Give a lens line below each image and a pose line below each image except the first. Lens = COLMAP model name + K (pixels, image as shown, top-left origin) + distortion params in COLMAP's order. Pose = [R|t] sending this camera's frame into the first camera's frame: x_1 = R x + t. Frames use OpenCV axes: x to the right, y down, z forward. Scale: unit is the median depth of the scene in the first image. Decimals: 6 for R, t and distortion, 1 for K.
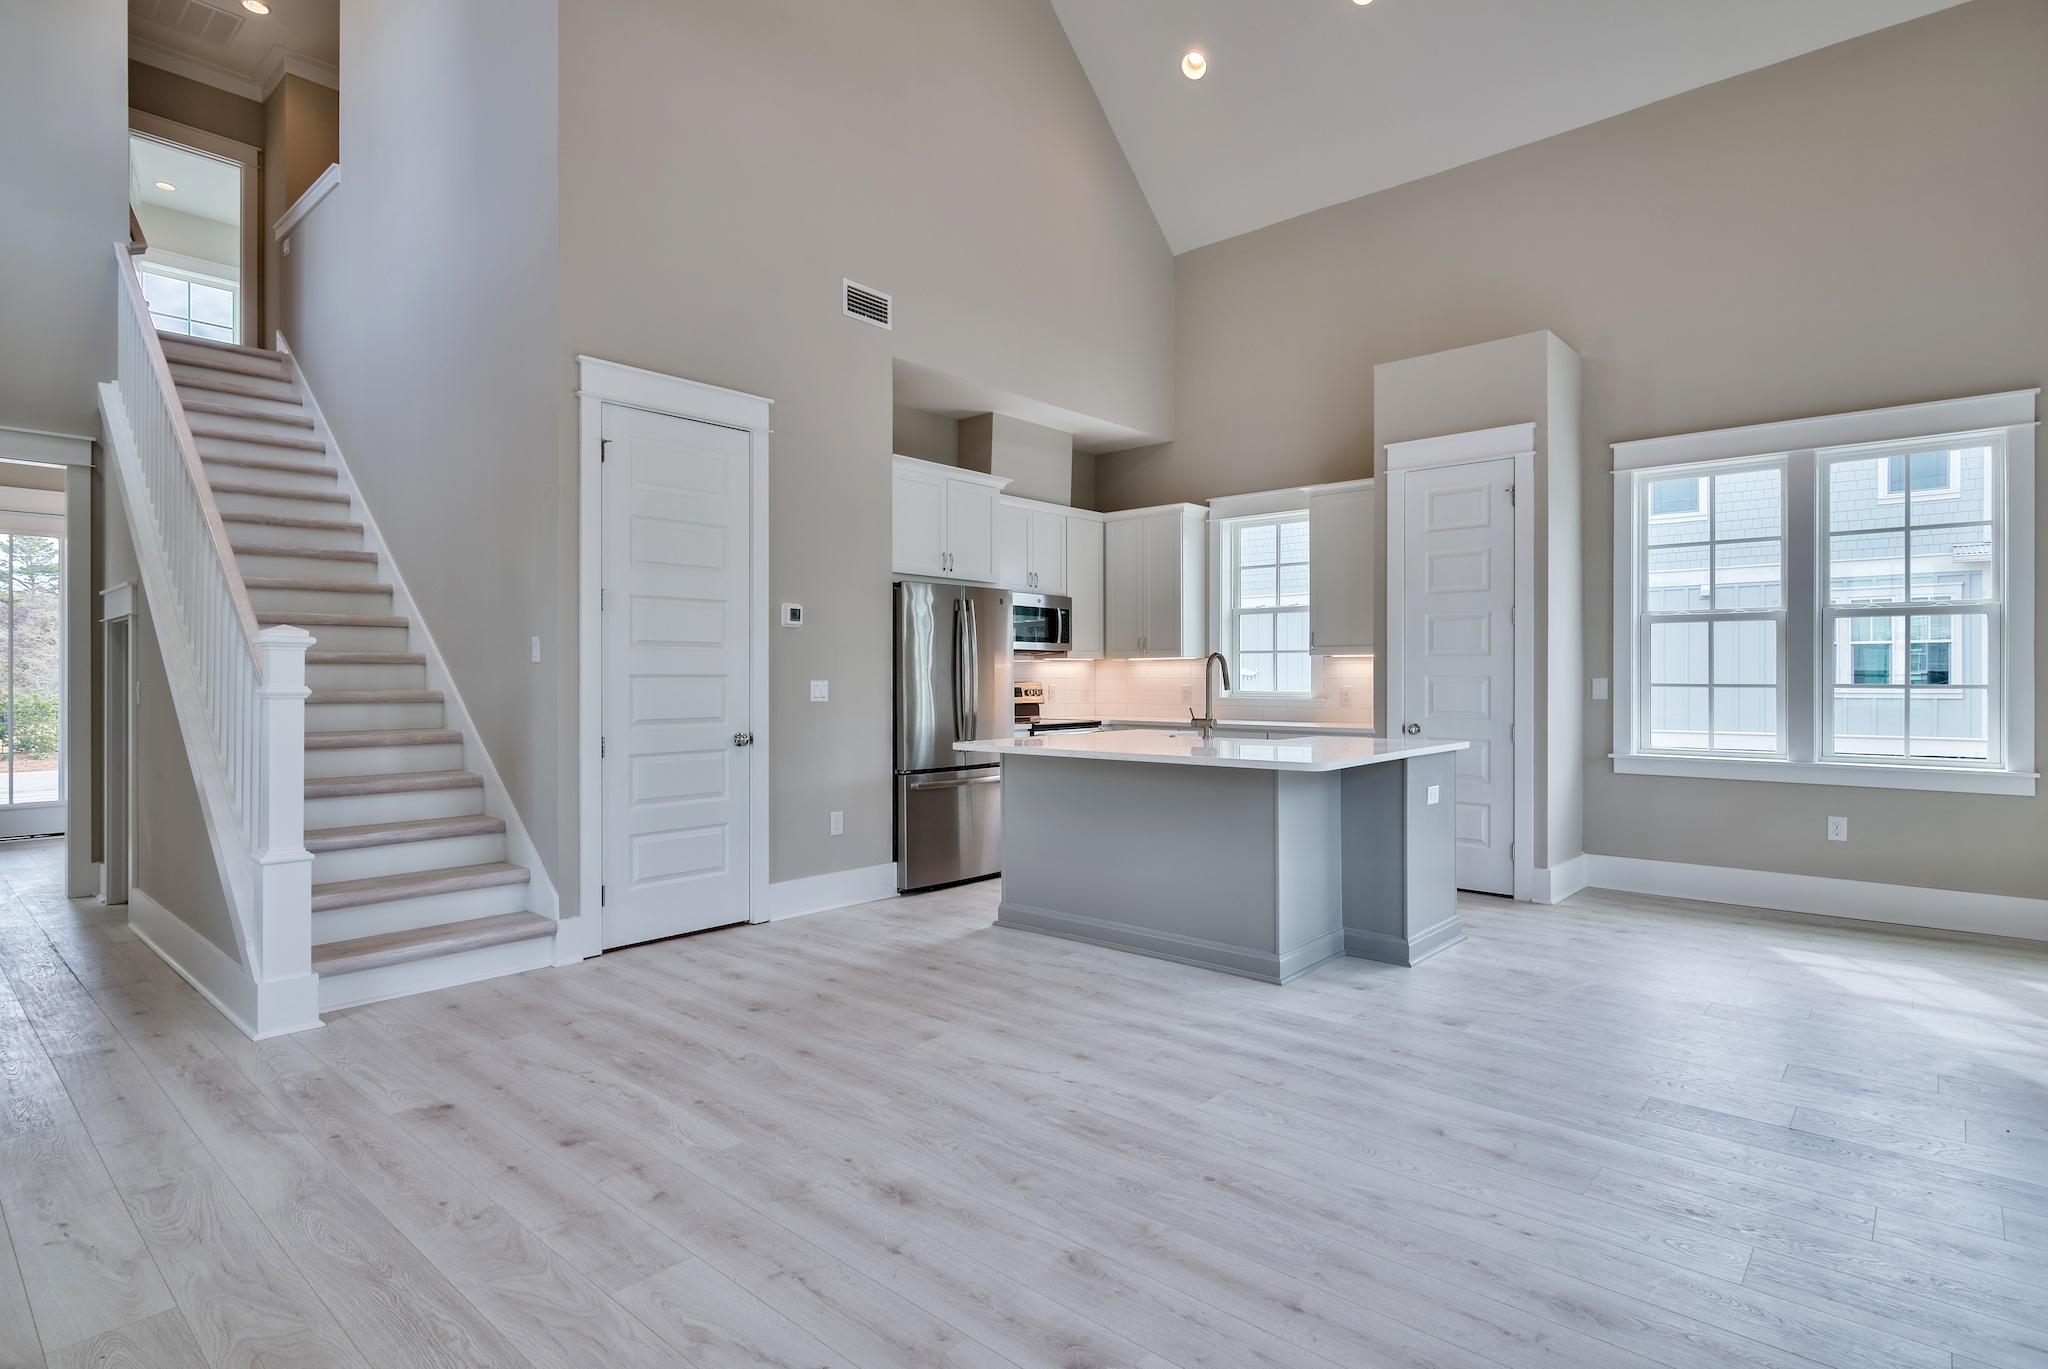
lens RADIAL K [[1038.0, 0, 1011.8], [0, 1038.0, 678.9], [0, 0, 1]] dist [0.000549, 0.000136]
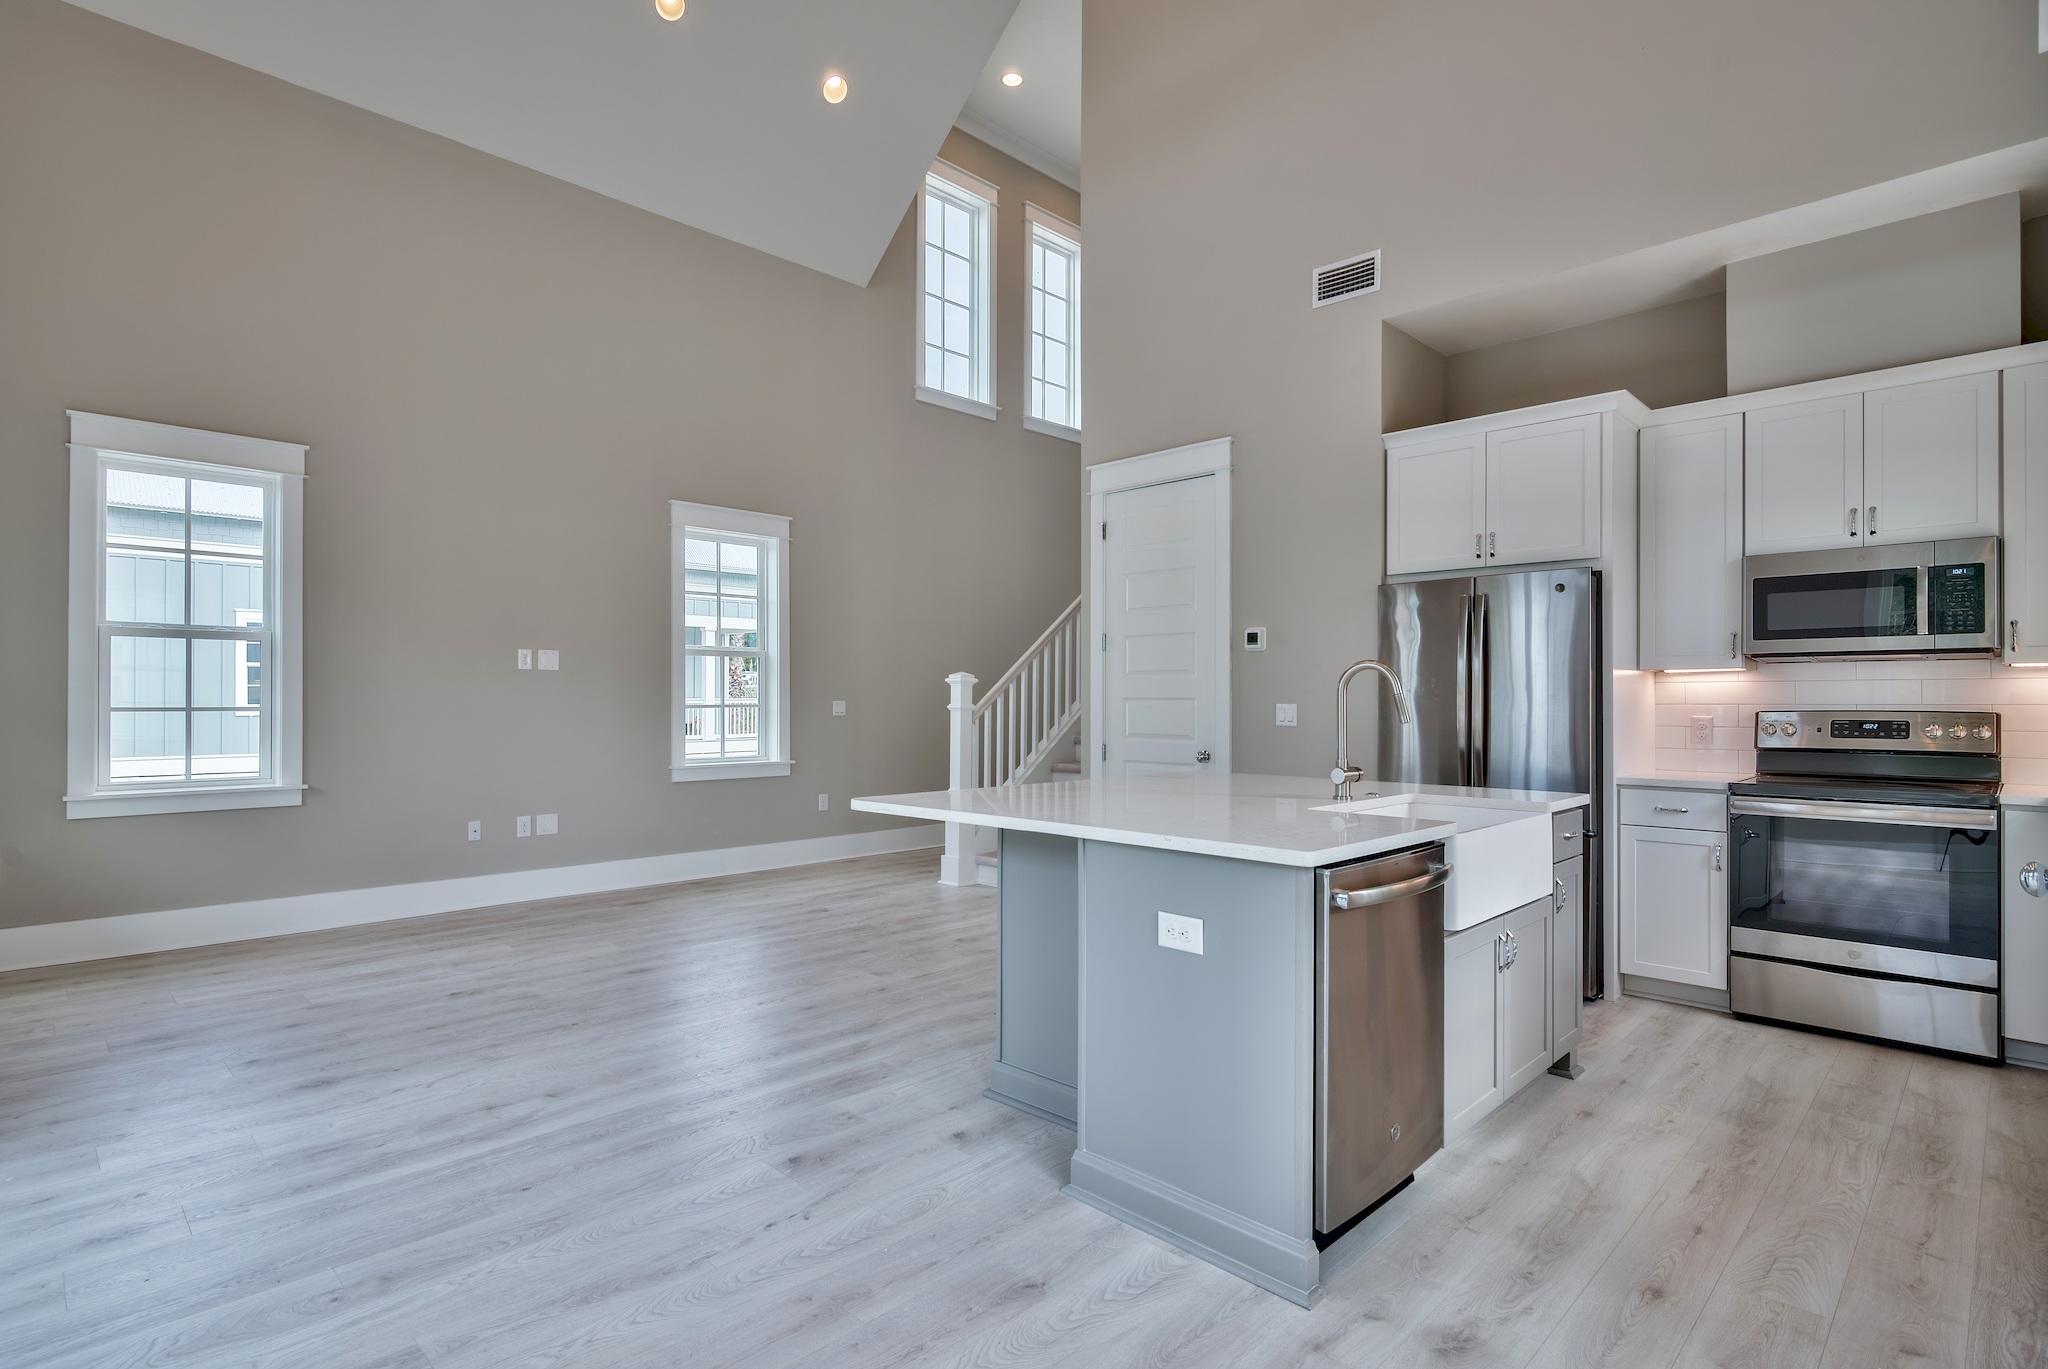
lens RADIAL K [[1007.3, 0, 1017.0], [0, 1007.3, 697.1], [0, 0, 1]] dist [-0.001947, 0.000080]
pose [[-0.045996, -0.000212, -0.998942, 0.693431], [-0.004535, 0.999990, -0.000004, -0.003155], [0.998931, 0.004530, -0.045996, 0.722290]]
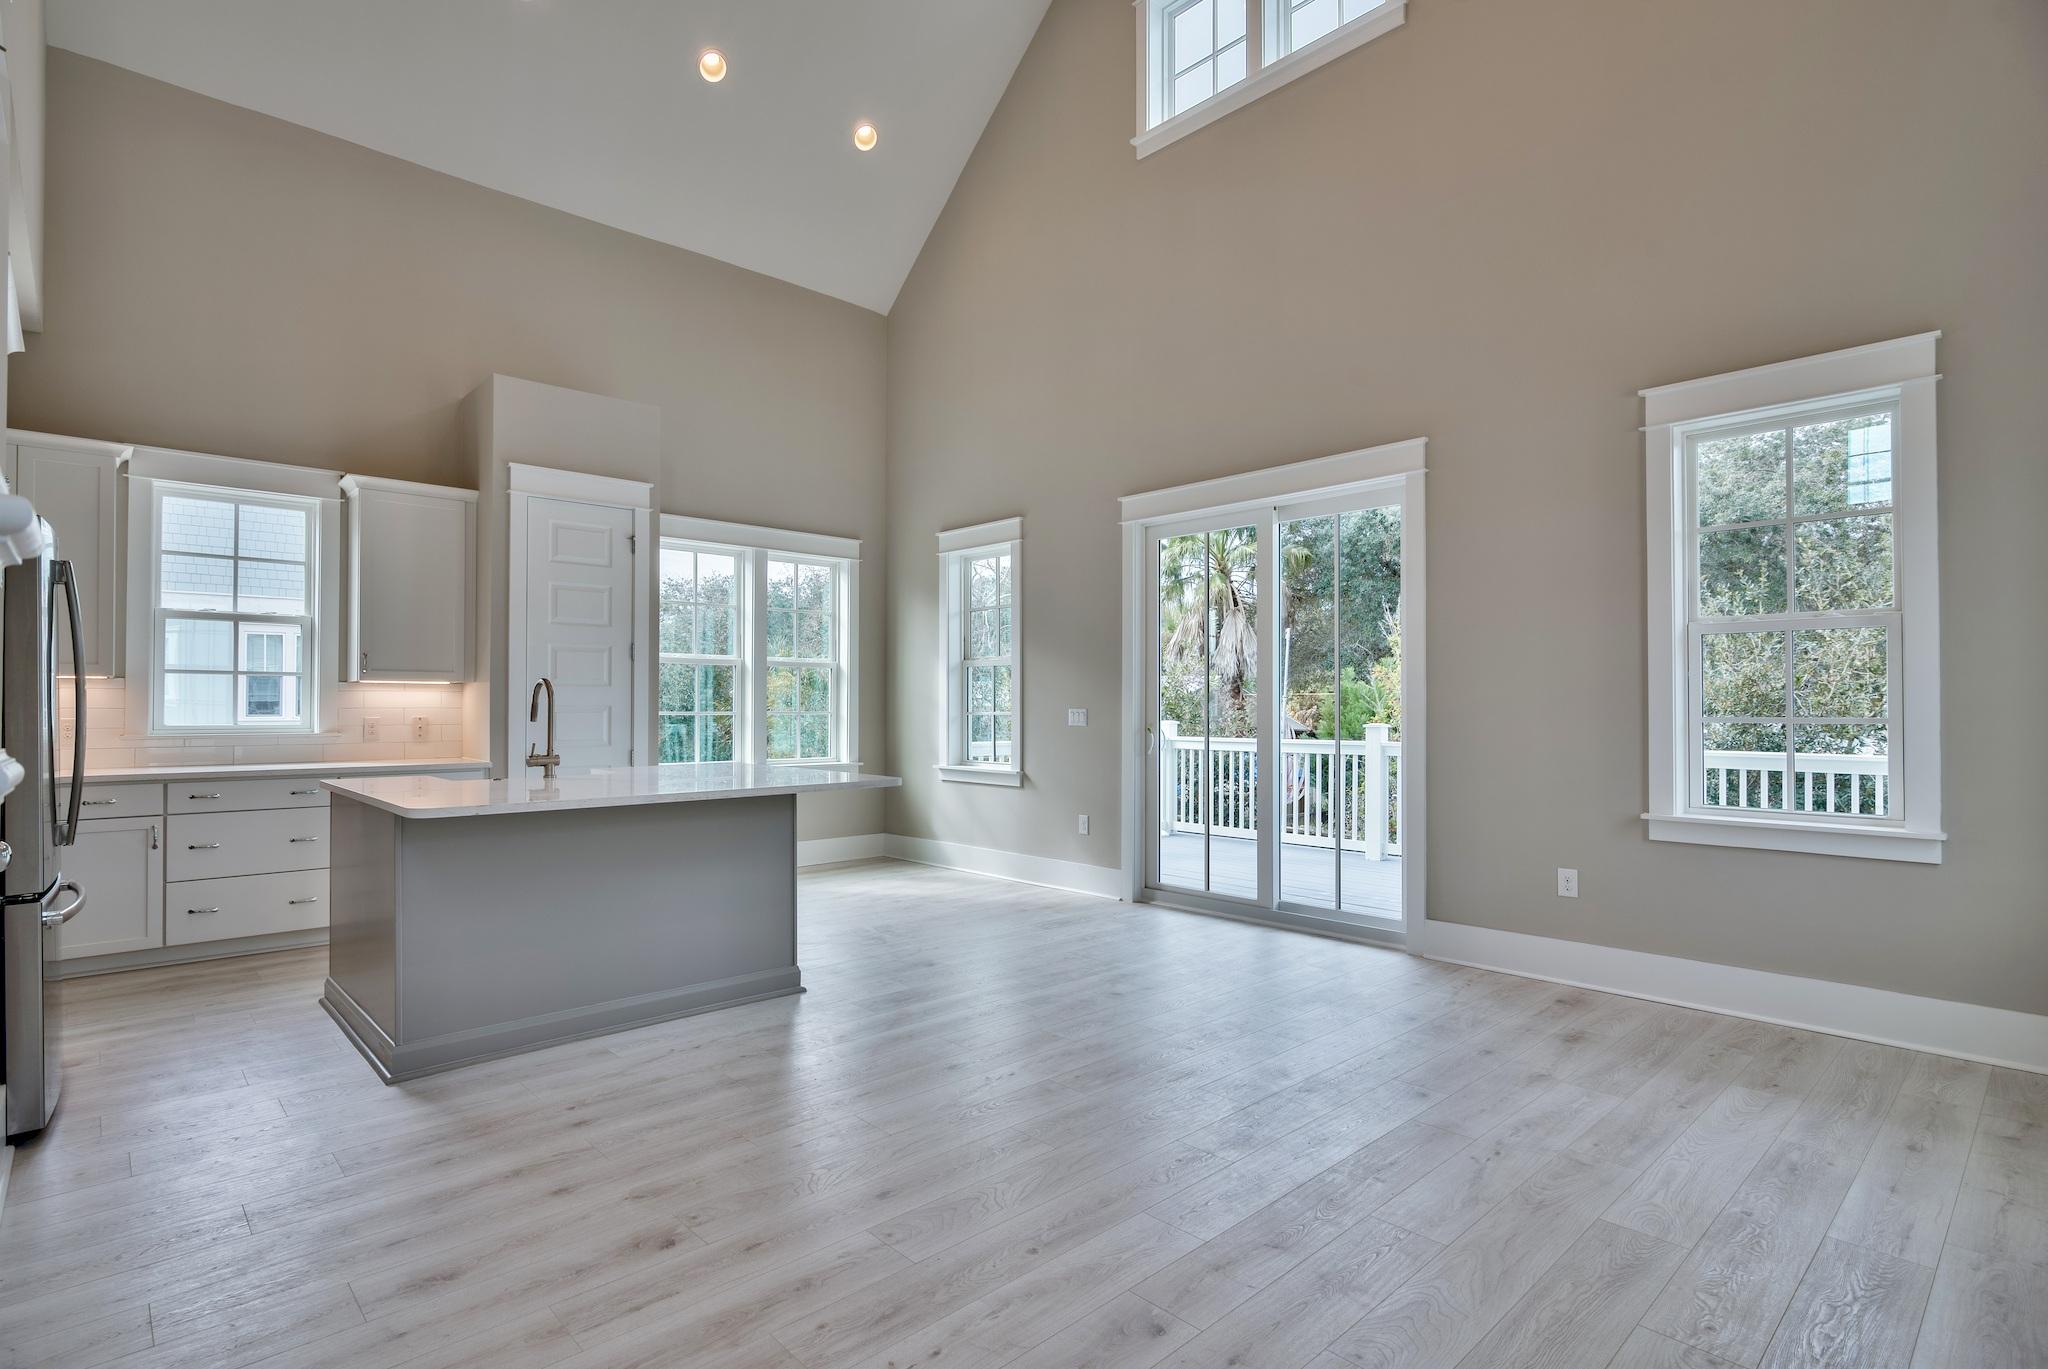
lens RADIAL K [[1007.3, 0, 1017.0], [0, 1007.3, 697.1], [0, 0, 1]] dist [-0.001947, 0.000080]
pose [[0.087355, 0.011150, 0.996115, -0.525832], [0.000739, 0.999936, -0.011257, 0.000261], [-0.996177, 0.001720, 0.087342, 0.469074]]
